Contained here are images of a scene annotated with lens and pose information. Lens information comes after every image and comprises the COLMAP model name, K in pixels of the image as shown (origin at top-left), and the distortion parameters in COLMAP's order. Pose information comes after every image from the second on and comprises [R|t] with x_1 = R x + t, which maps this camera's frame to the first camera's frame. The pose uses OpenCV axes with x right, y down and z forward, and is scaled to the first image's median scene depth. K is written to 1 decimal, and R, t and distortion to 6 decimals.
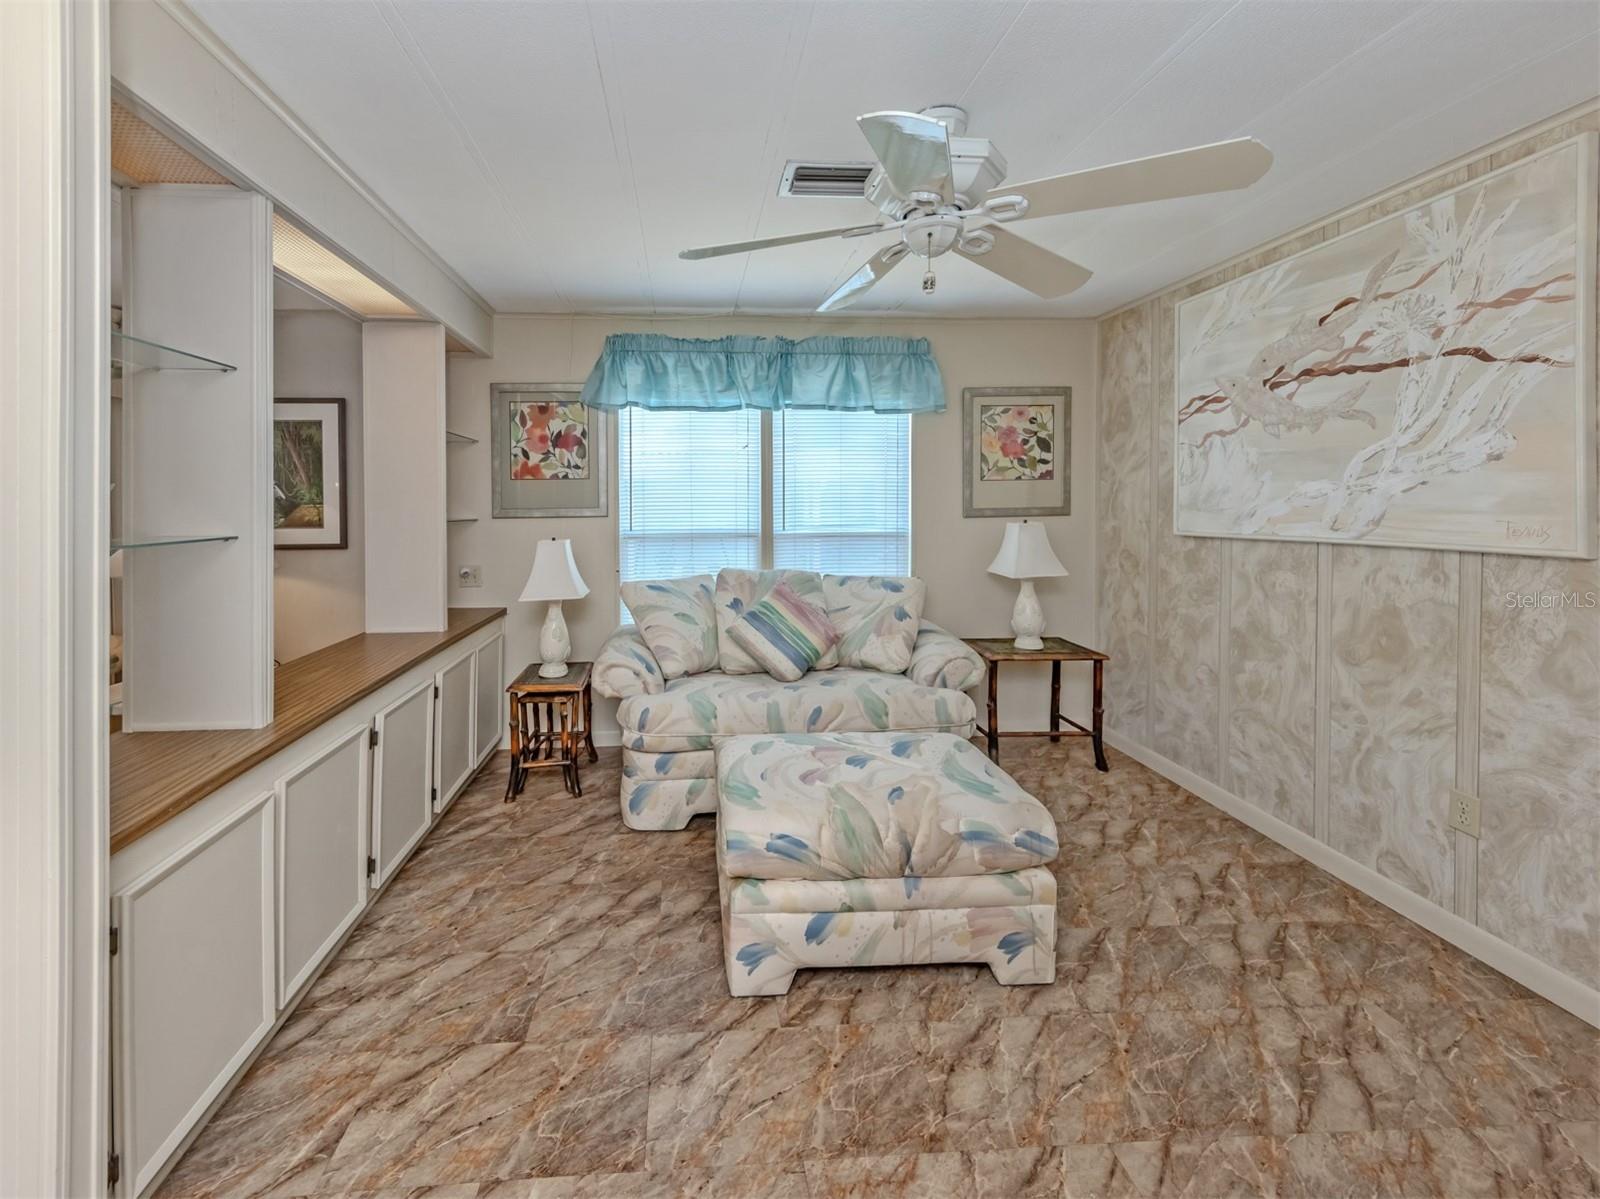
lens RADIAL K [[614.1, 0, 771.9], [0, 614.1, 527.6], [0, 0, 1]] dist [0.009207, -0.002207]
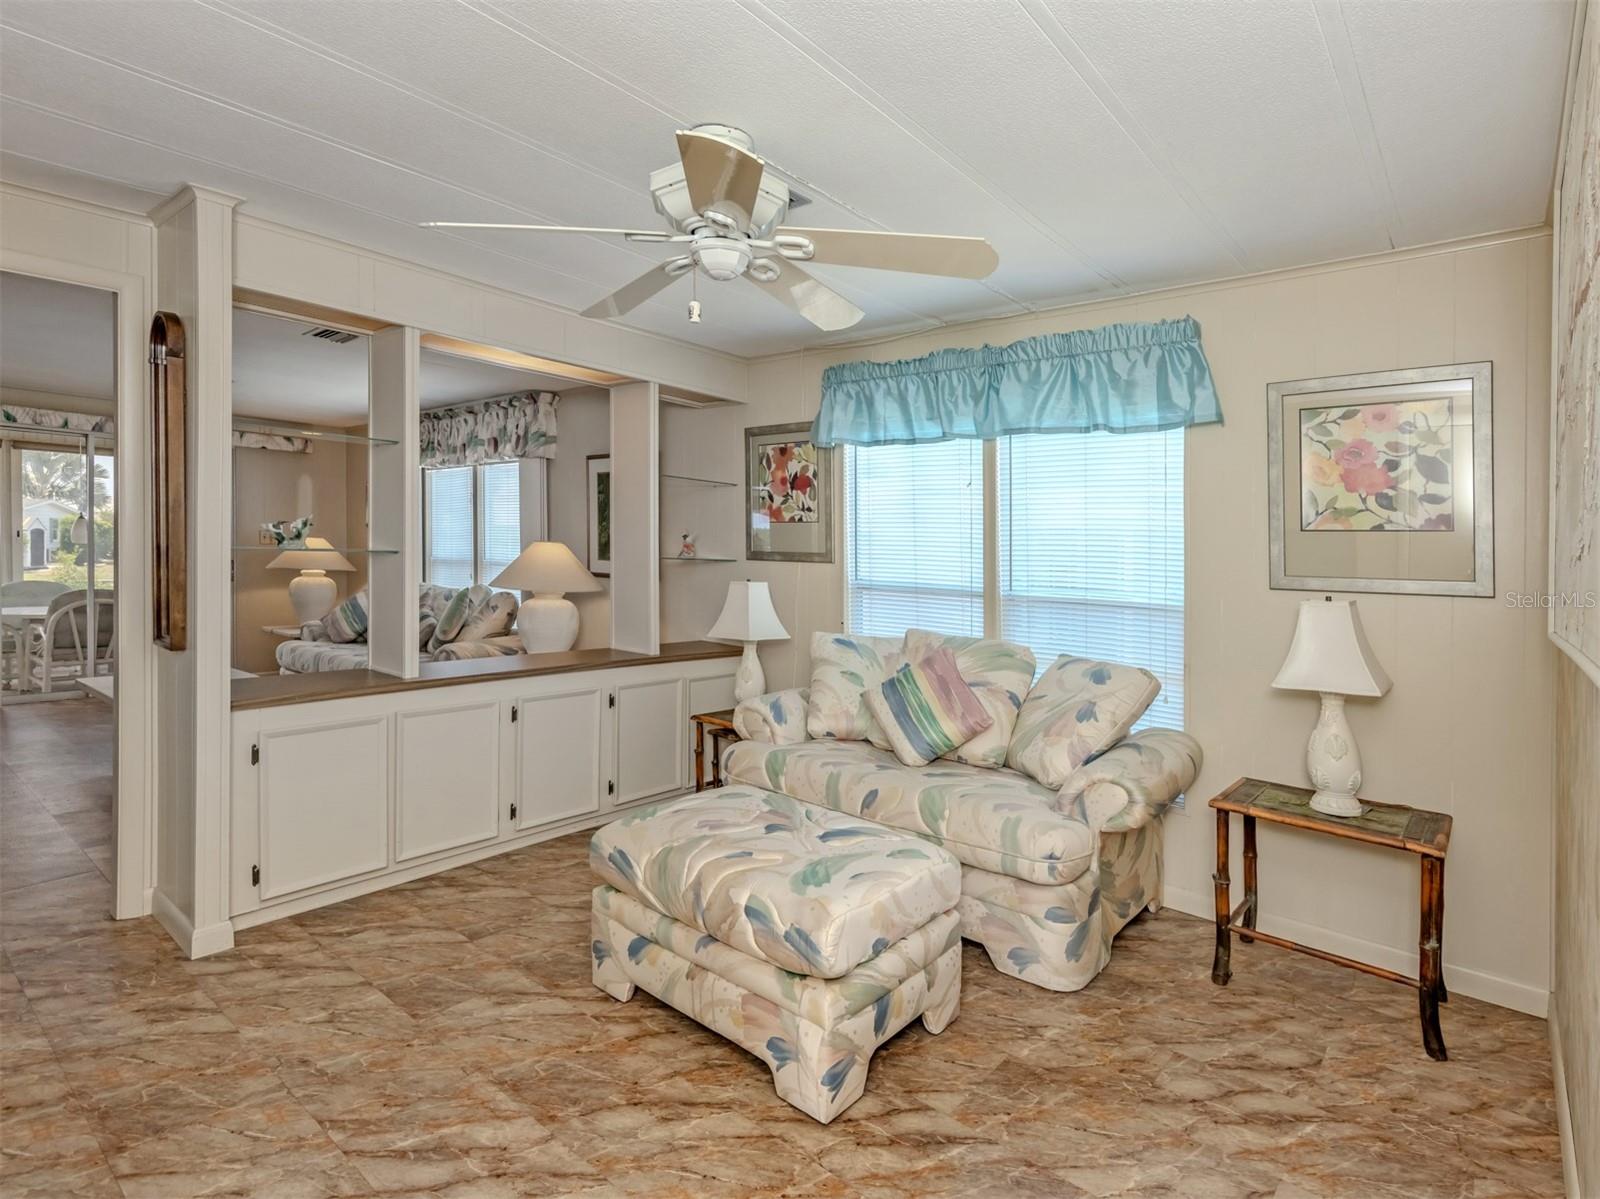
lens RADIAL K [[781.7, 0, 800.0], [0, 781.7, 599.5], [0, 0, 1]] dist [0.014209, 0.000195]
pose [[0.751677, 0.075136, -0.655237, 0.501228], [-0.068022, 0.997023, 0.036294, -0.002210], [0.656014, 0.017289, 0.754551, 0.077115]]
